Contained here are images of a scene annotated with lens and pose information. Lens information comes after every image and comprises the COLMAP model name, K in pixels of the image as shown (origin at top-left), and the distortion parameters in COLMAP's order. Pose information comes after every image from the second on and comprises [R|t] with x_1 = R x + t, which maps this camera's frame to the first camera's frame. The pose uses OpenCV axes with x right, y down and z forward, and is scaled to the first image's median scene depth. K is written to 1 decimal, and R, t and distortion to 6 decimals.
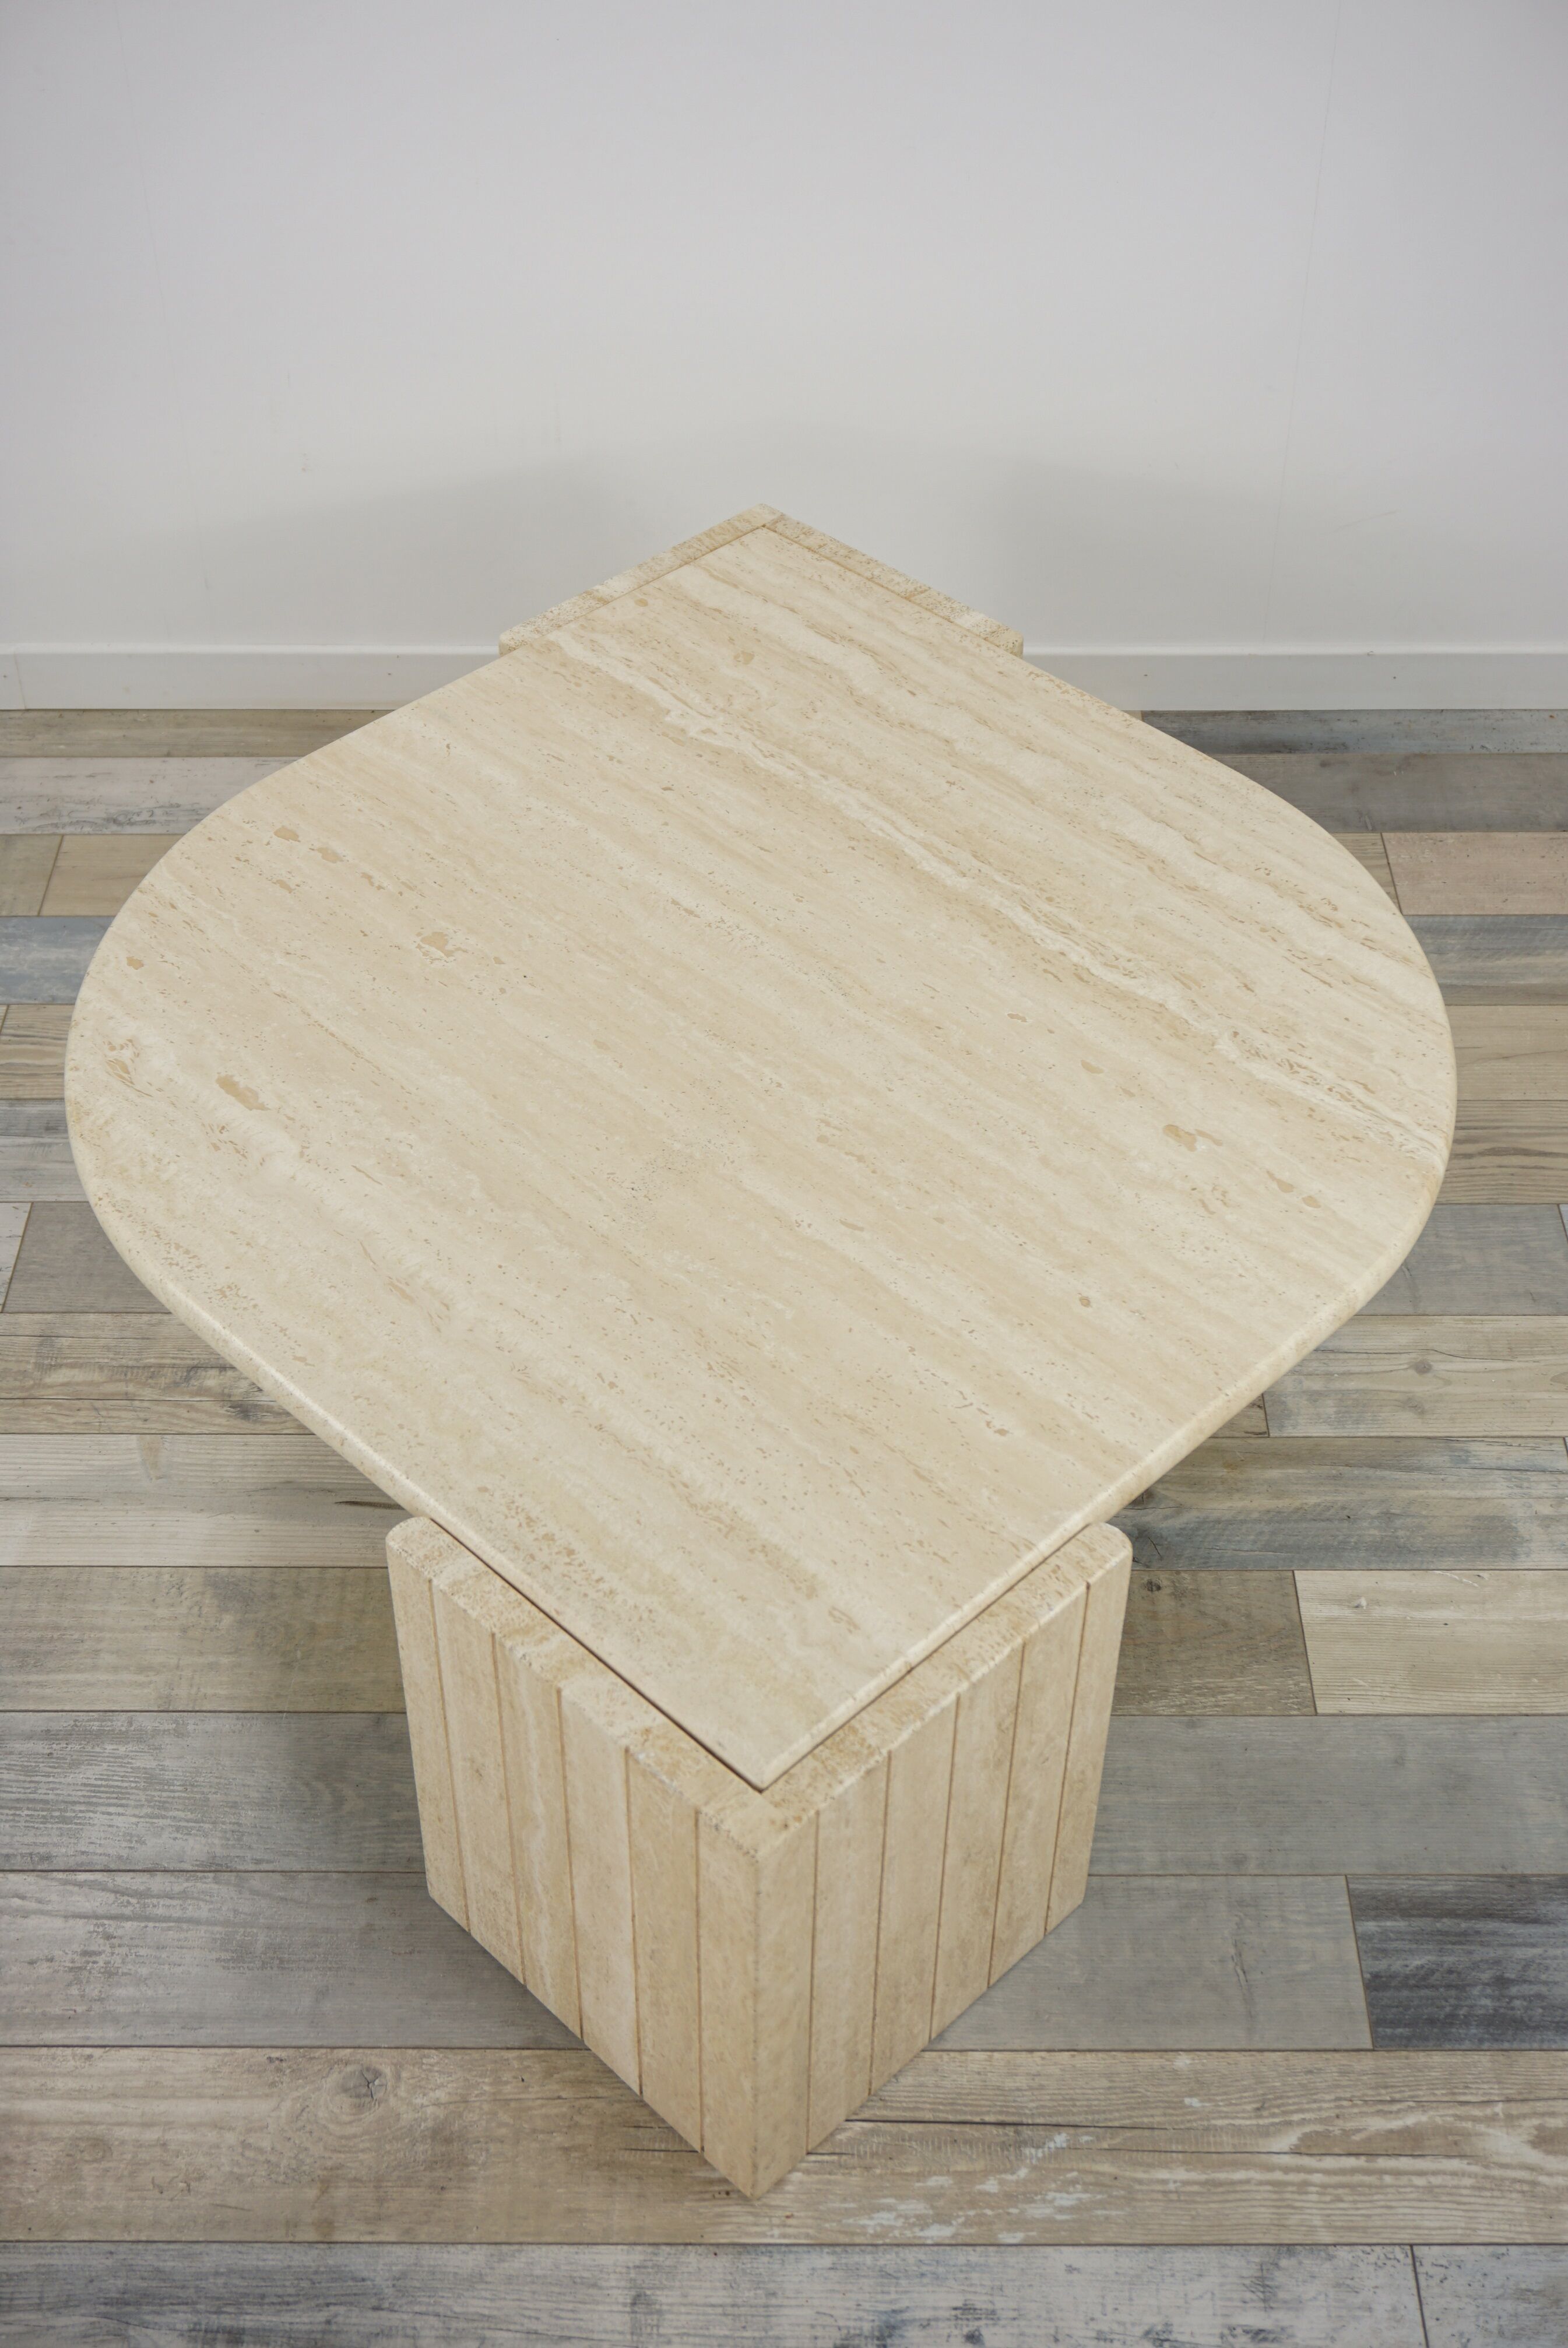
lens RADIAL K [[2992.2, 0, 785.7], [0, 2992.2, 1125.0], [0, 0, 1]] dist [0.014370, -0.166575]
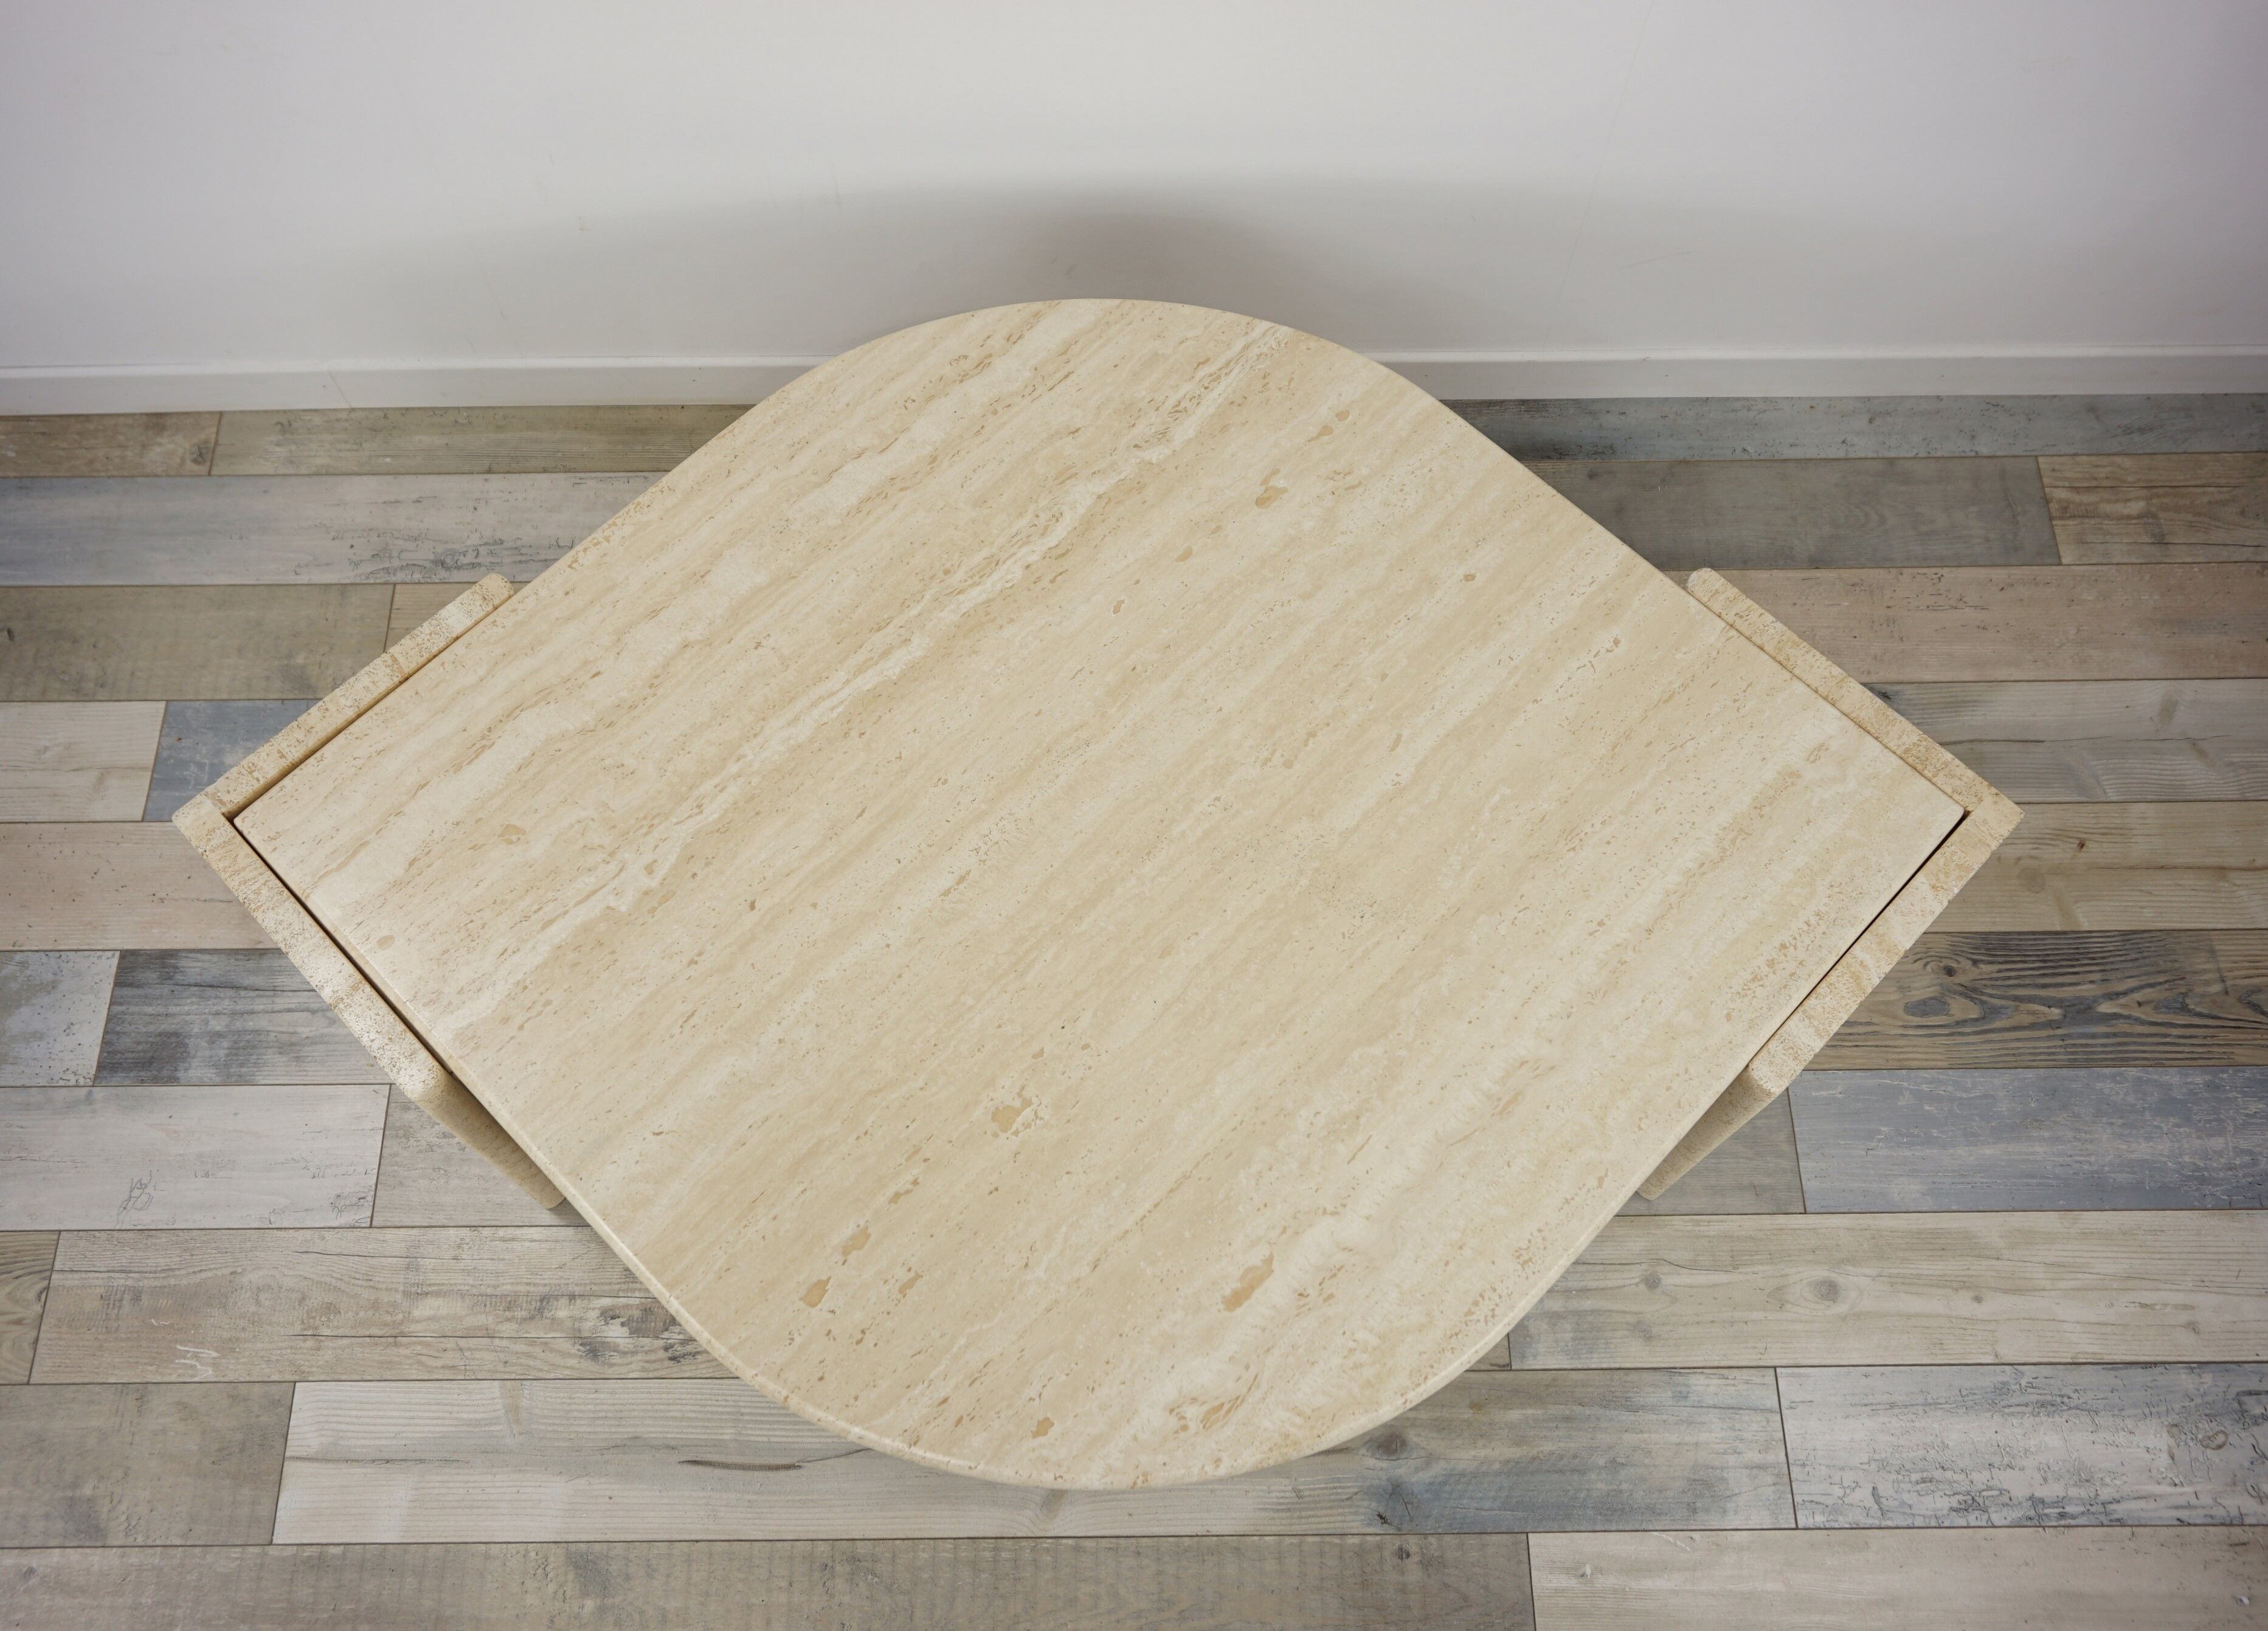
lens RADIAL K [[1941.7, 0, 1117.1], [0, 1941.7, 799.8], [0, 0, 1]] dist [-0.000716, -0.005734]
pose [[-0.002339, -0.921848, 0.387545, -0.301274], [0.660012, 0.289722, 0.693142, -0.574333], [-0.751251, 0.257405, 0.607753, 0.623204]]
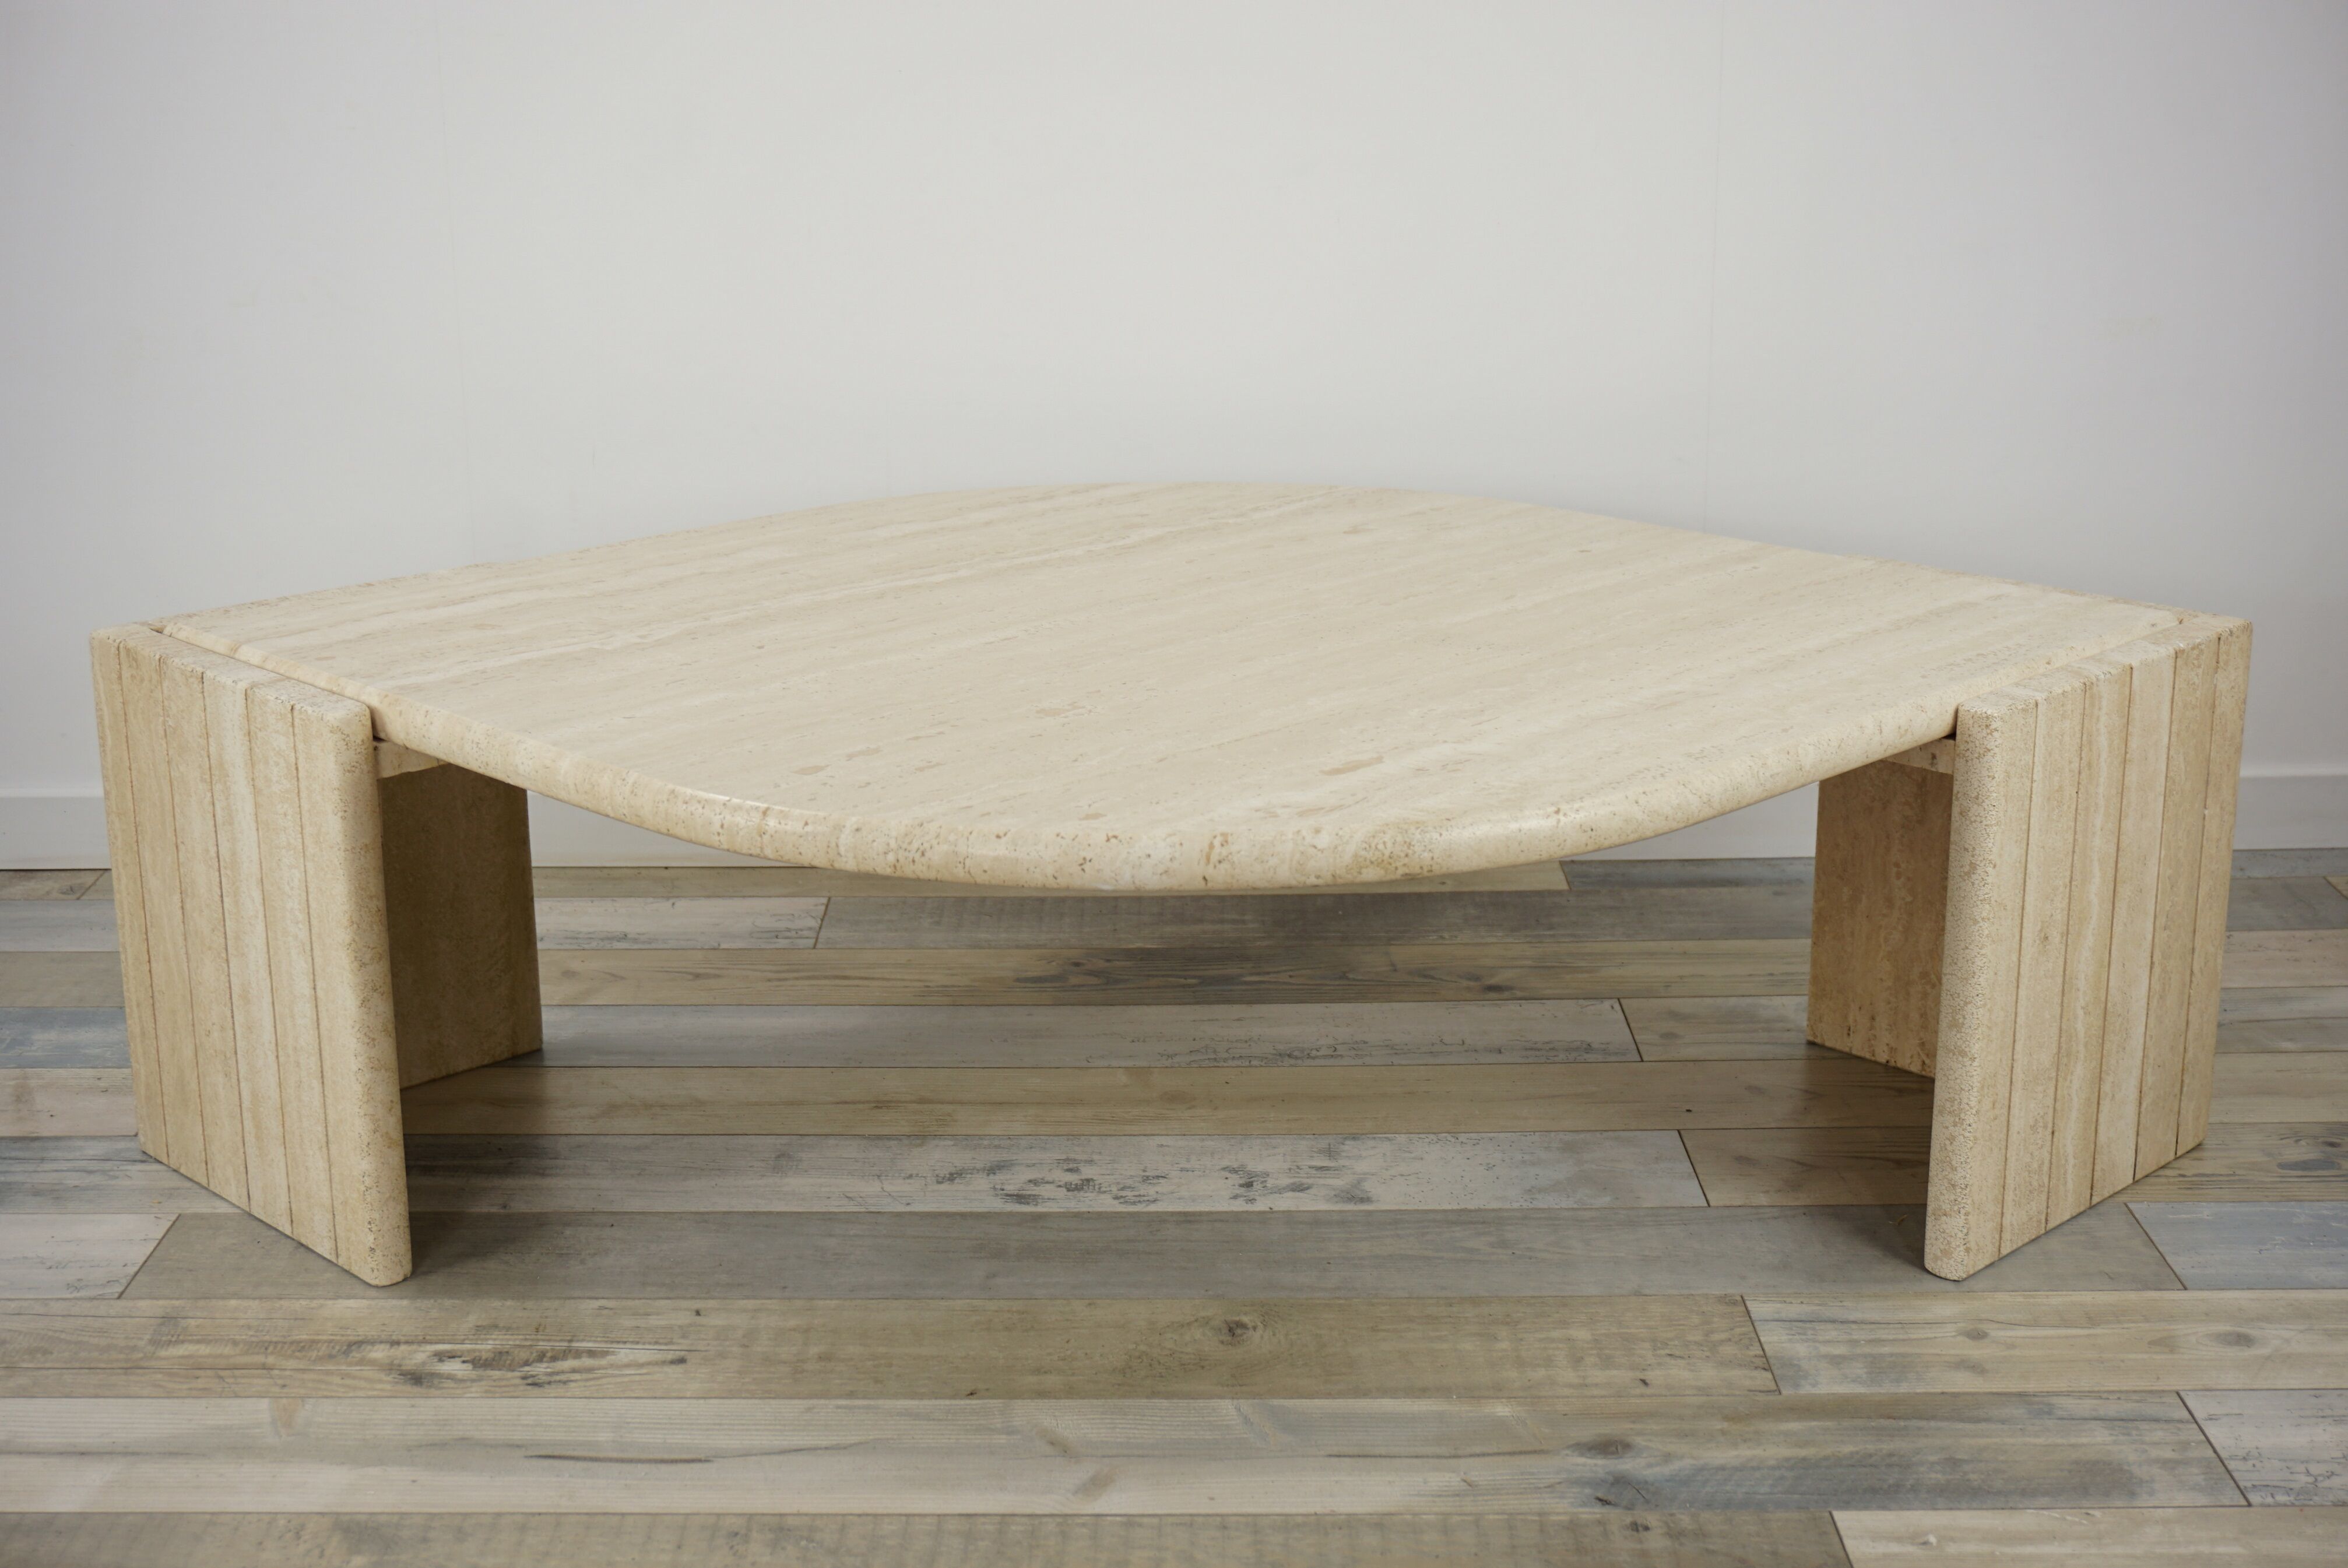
lens RADIAL K [[3192.7, 0, 1174.2], [0, 3192.7, 777.9], [0, 0, 1]] dist [0.009130, 0.019248]
pose [[0.003848, -0.290004, 0.957018, -1.065833], [0.665240, 0.715281, 0.214076, -0.238063], [-0.746619, 0.635823, 0.195675, 0.916683]]
